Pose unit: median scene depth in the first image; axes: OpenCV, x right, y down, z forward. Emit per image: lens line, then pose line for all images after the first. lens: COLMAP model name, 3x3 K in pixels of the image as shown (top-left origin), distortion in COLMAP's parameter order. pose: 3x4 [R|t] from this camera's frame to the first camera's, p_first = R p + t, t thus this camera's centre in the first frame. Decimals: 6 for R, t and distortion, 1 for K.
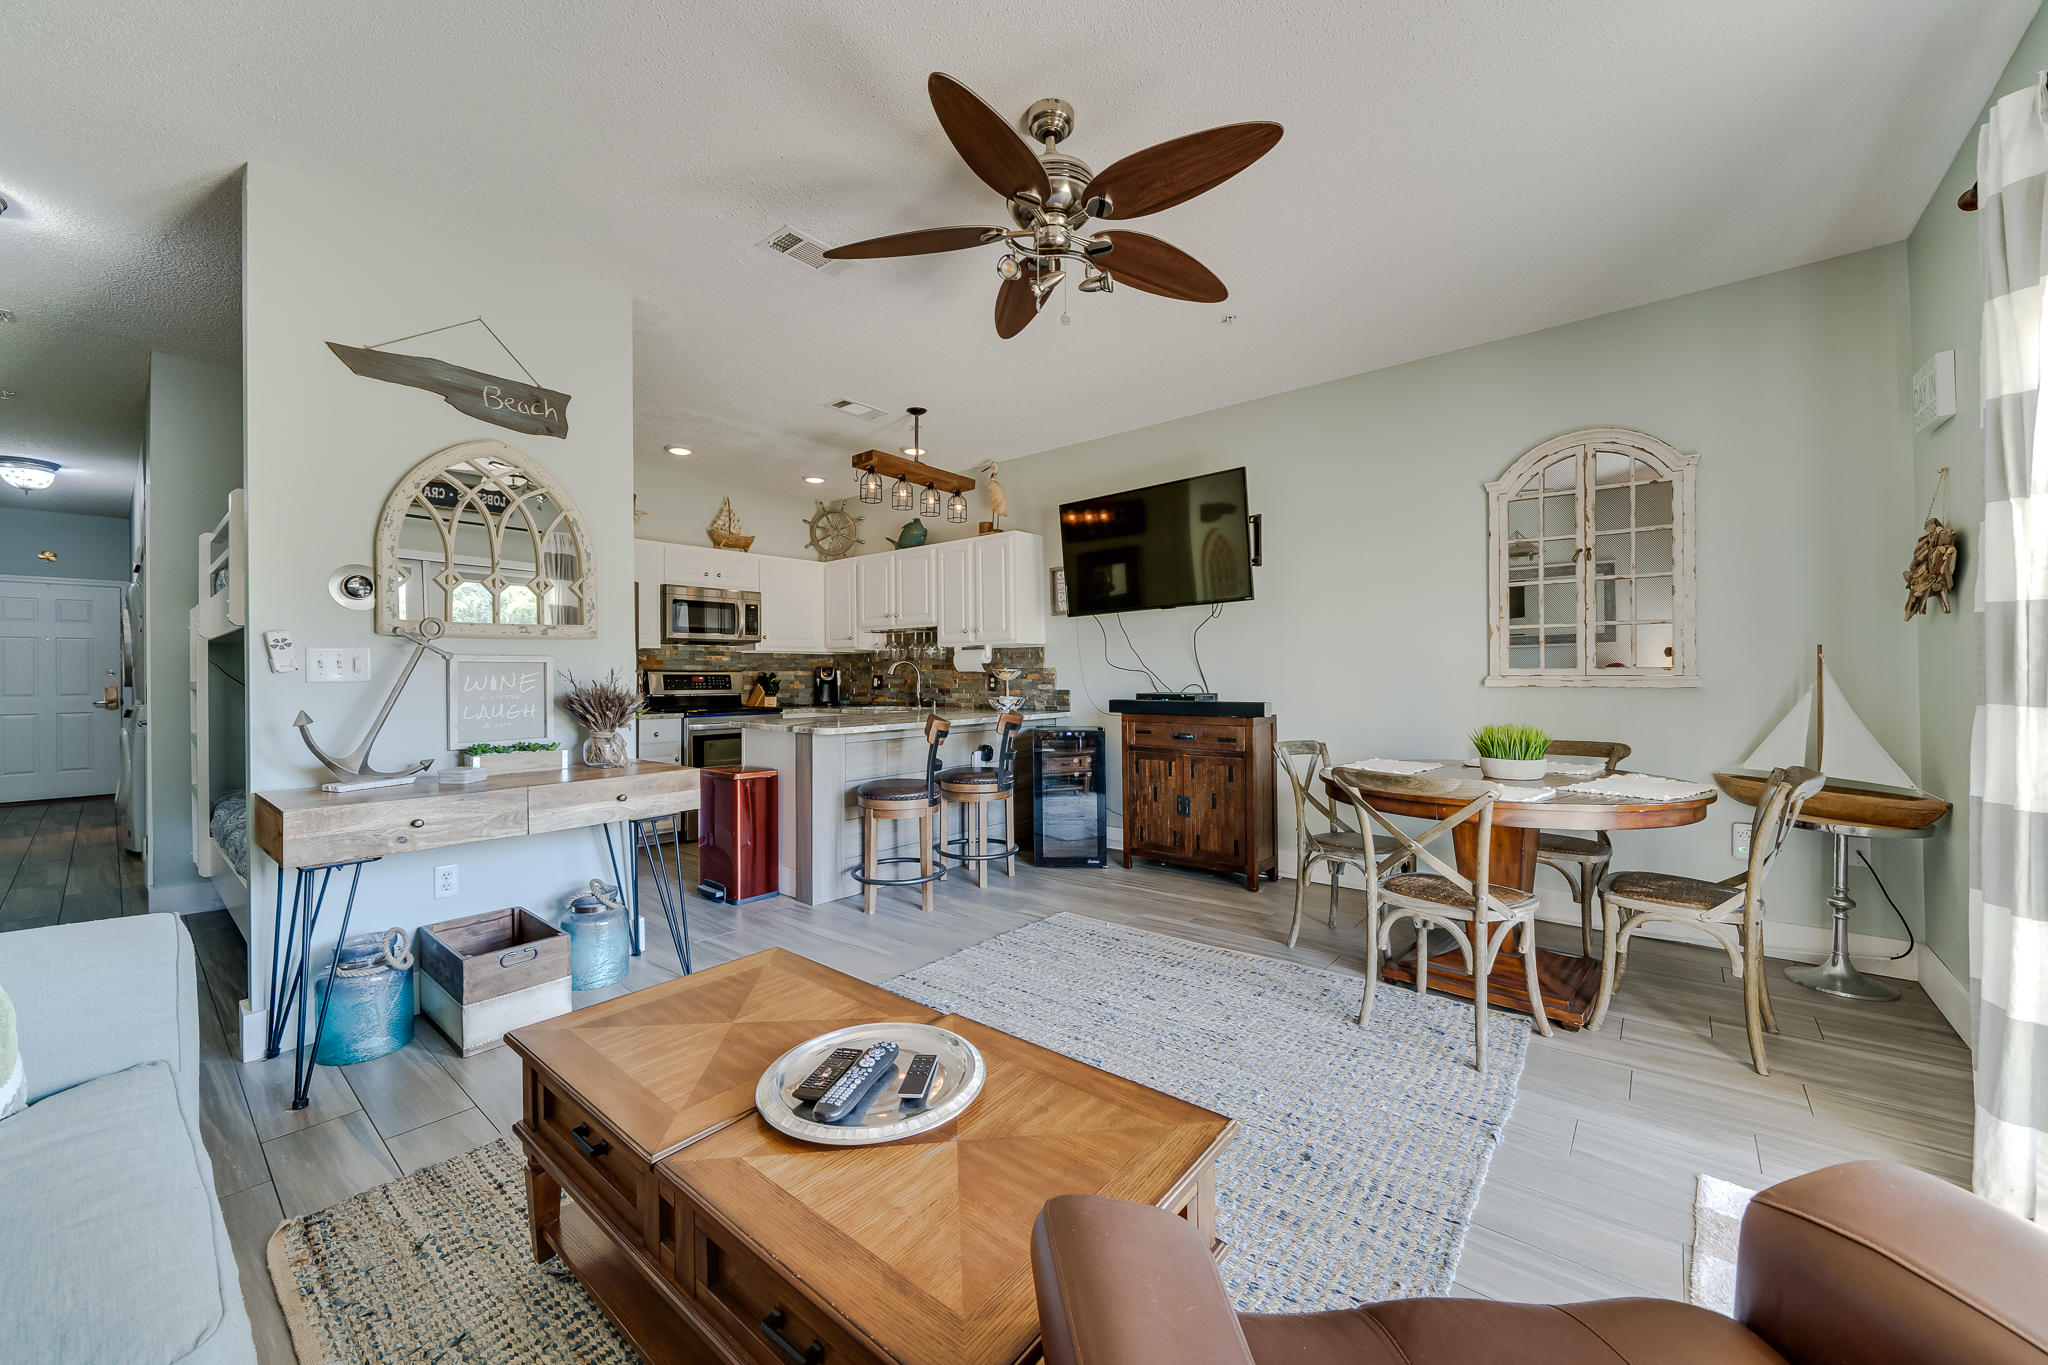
lens RADIAL K [[800.3, 0, 1011.7], [0, 800.3, 670.0], [0, 0, 1]] dist [0.001109, 0.000014]
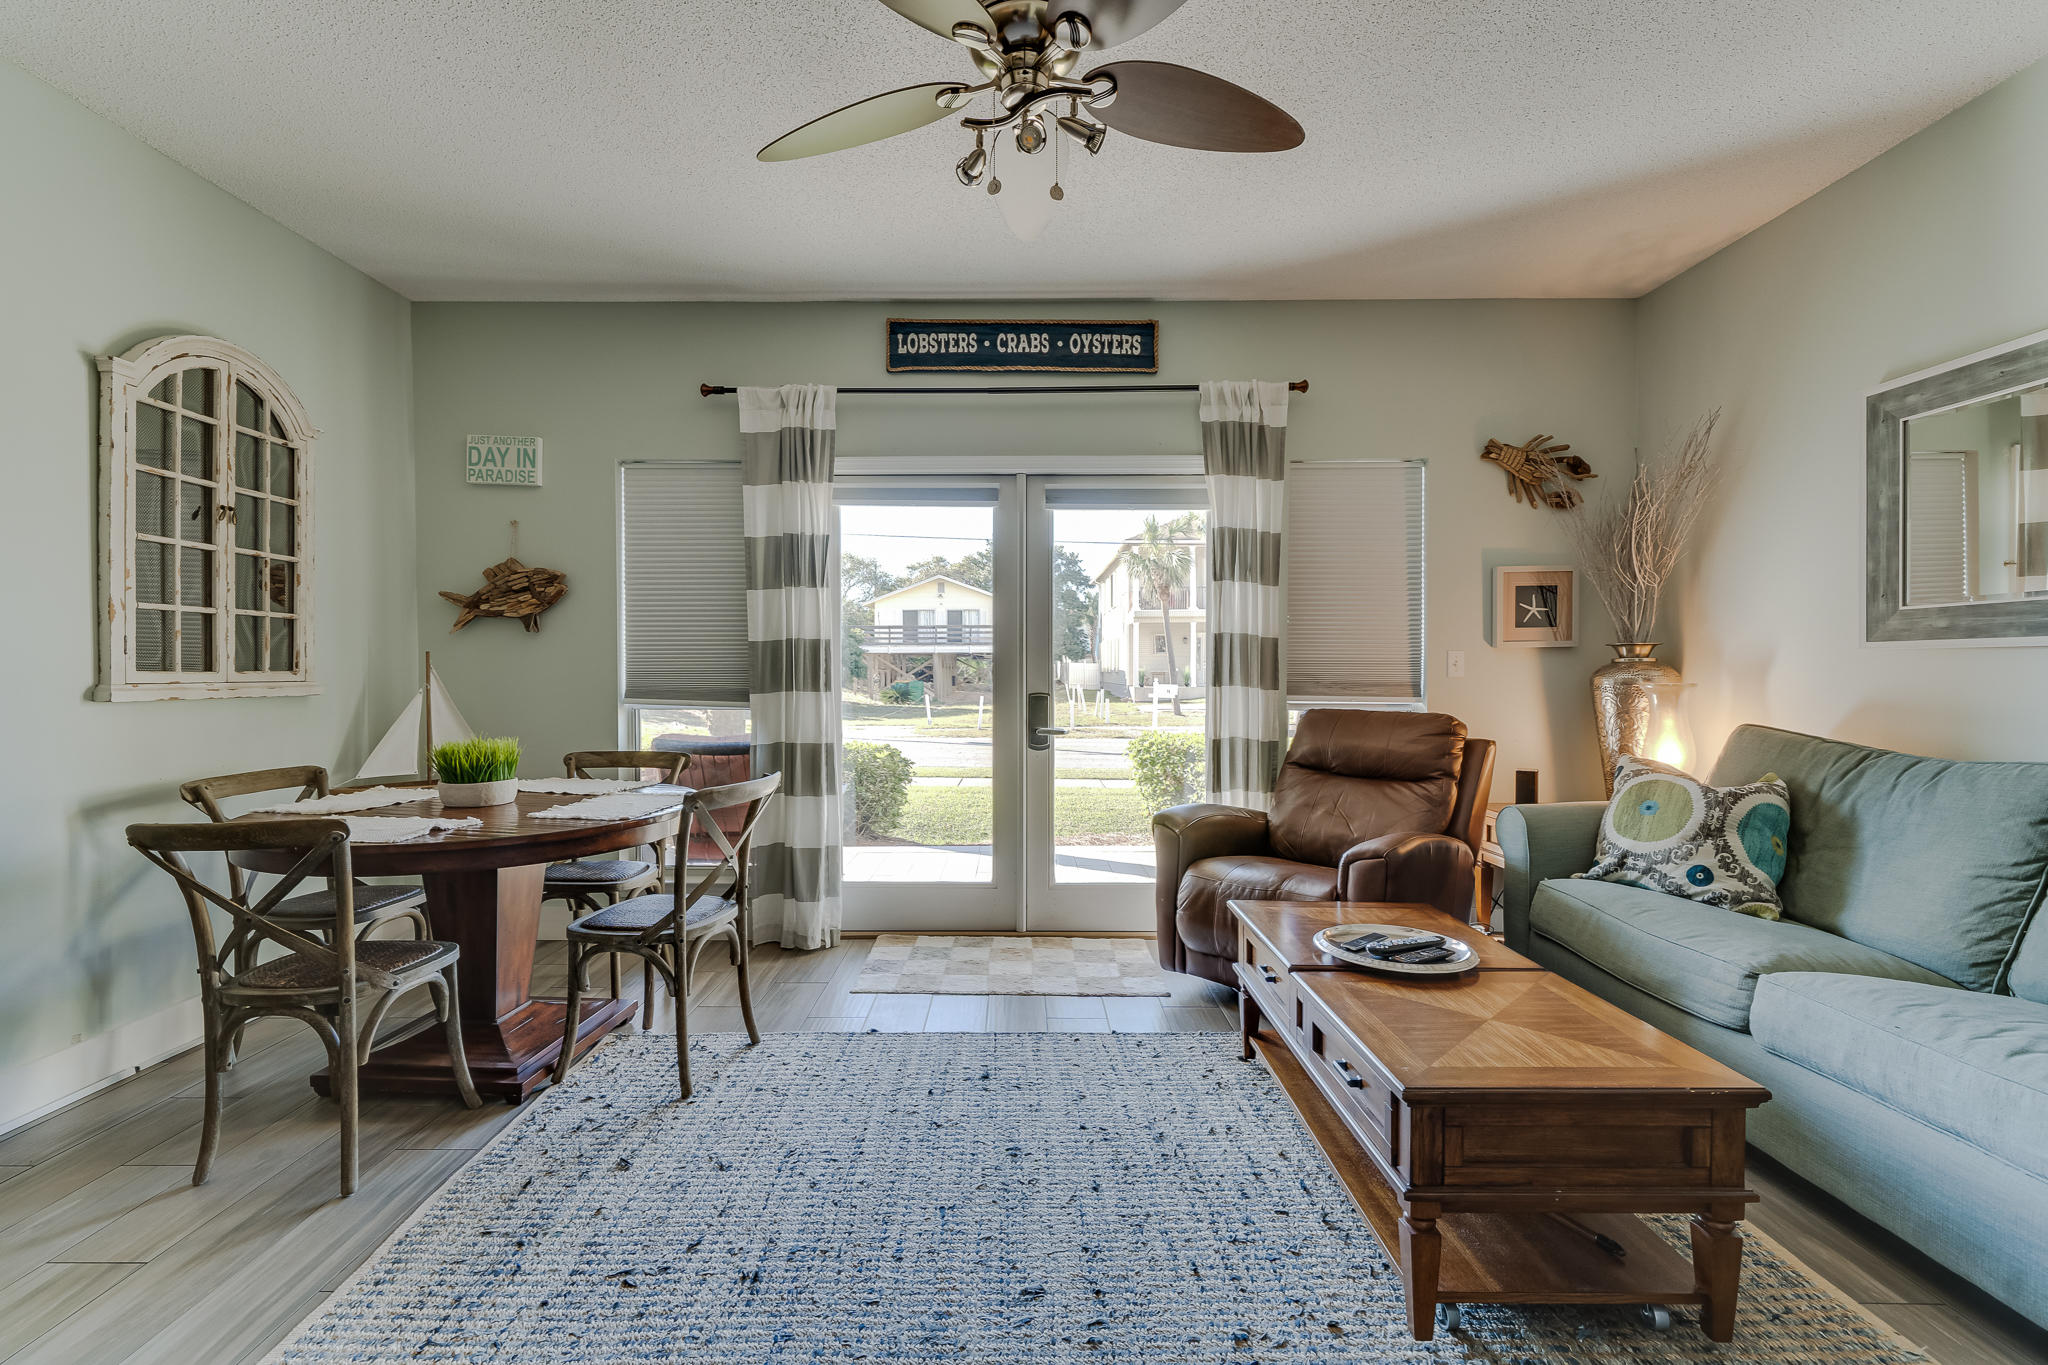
lens RADIAL K [[920.6, 0, 1031.1], [0, 920.6, 687.9], [0, 0, 1]] dist [0.004998, 0.000826]
pose [[-0.663828, -0.008342, 0.747839, -0.232620], [0.001015, 0.999927, 0.012054, 0.002609], [-0.747884, 0.008761, -0.663771, 0.618494]]
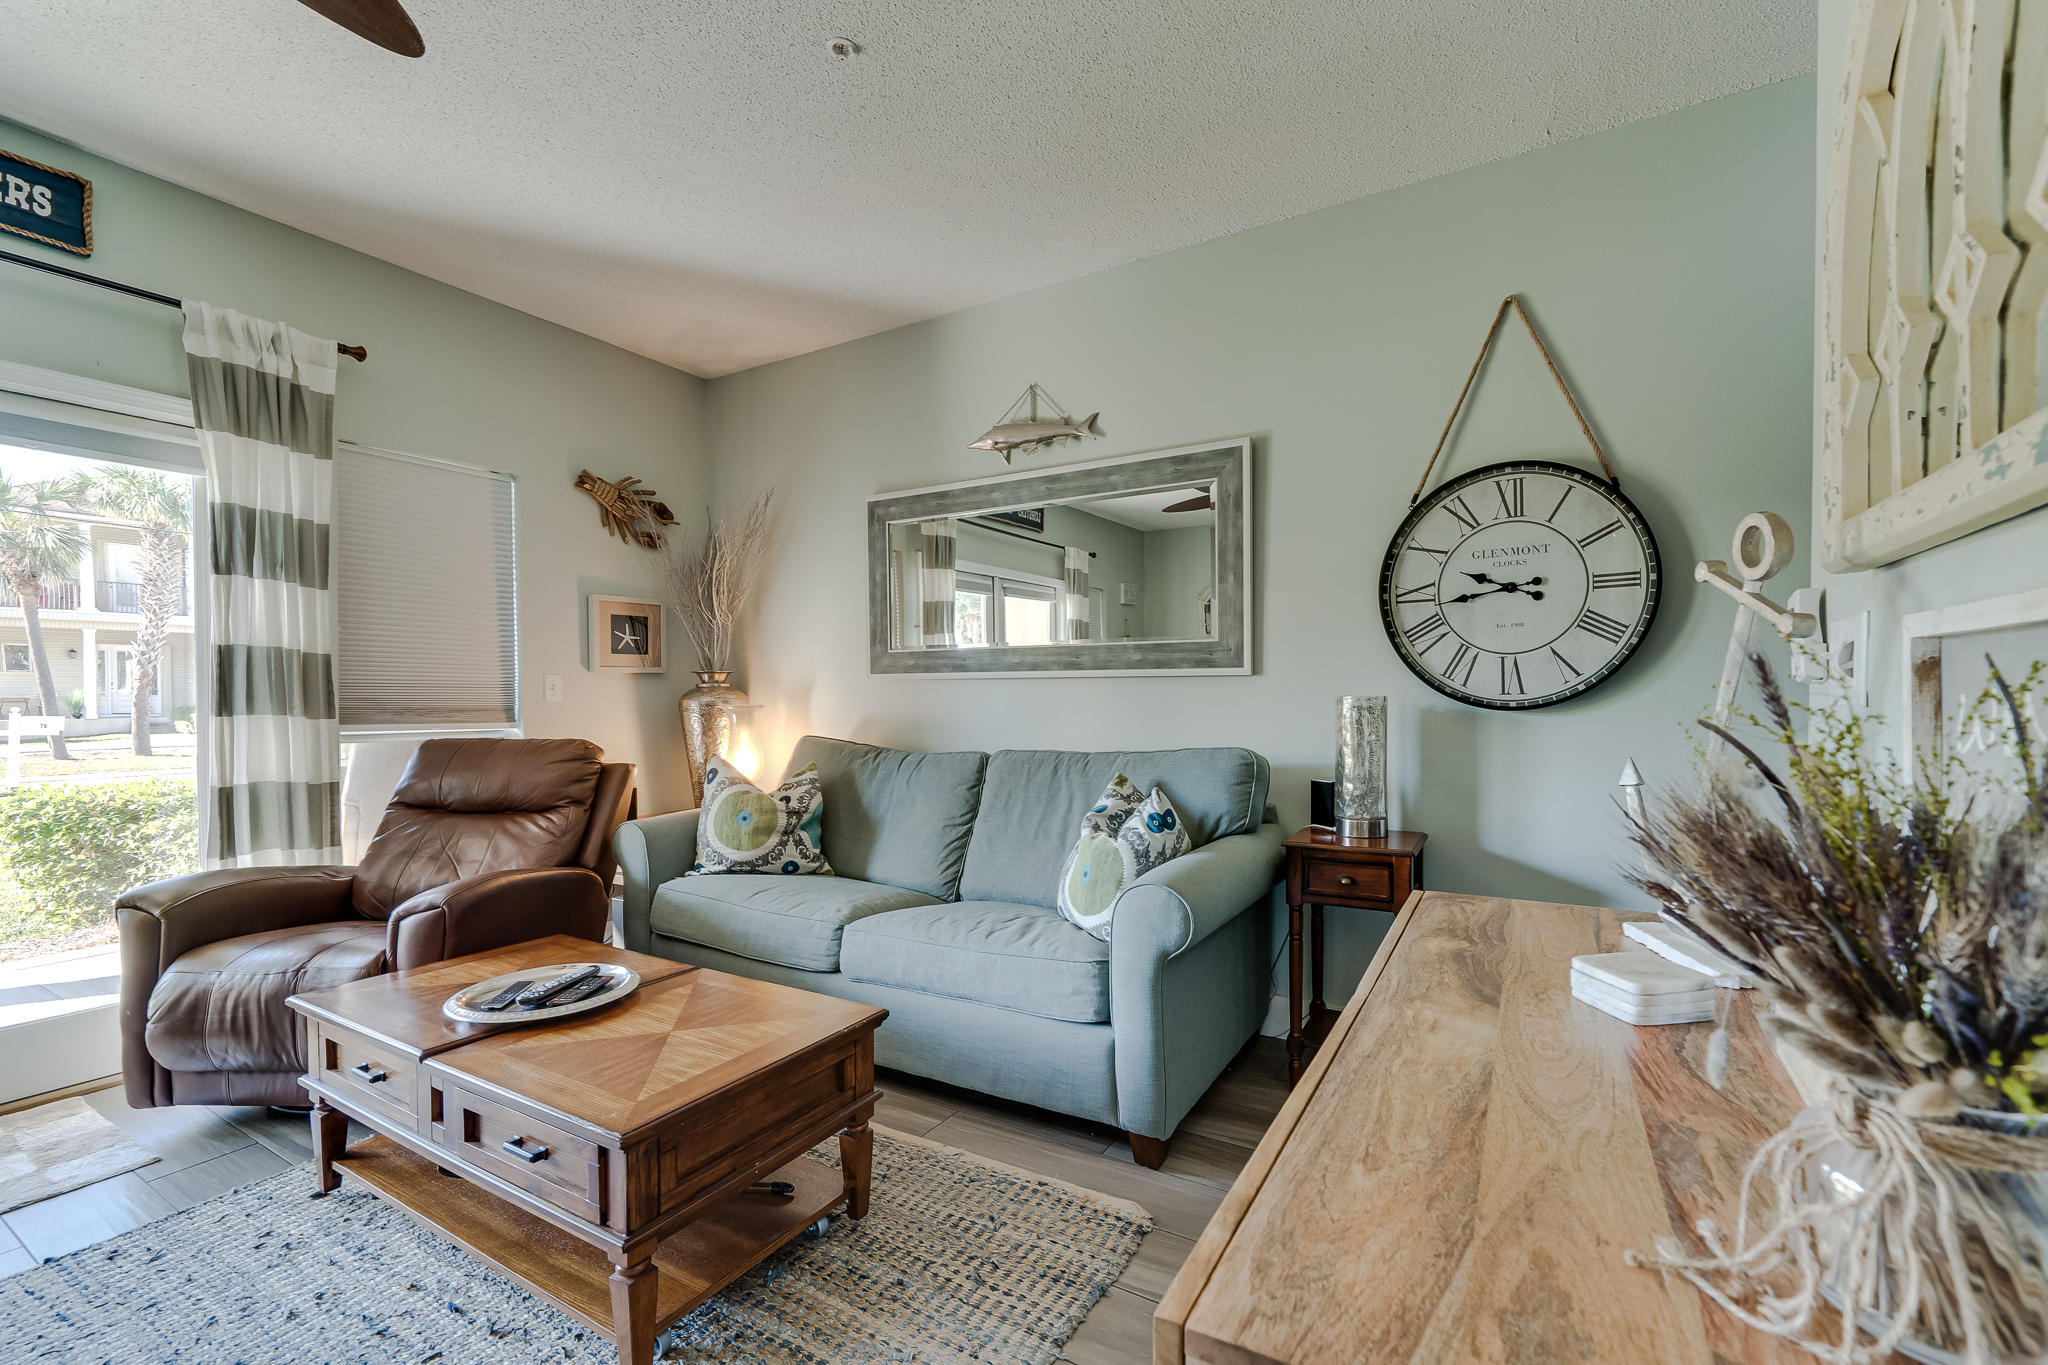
lens RADIAL K [[828.6, 0, 1077.3], [0, 828.6, 707.1], [0, 0, 1]] dist [-0.002938, -0.000100]
pose [[-0.977654, 0.010418, -0.209962, -0.179576], [0.007984, 0.999891, 0.012437, 0.003049], [0.210069, 0.010483, -0.977630, 0.606421]]
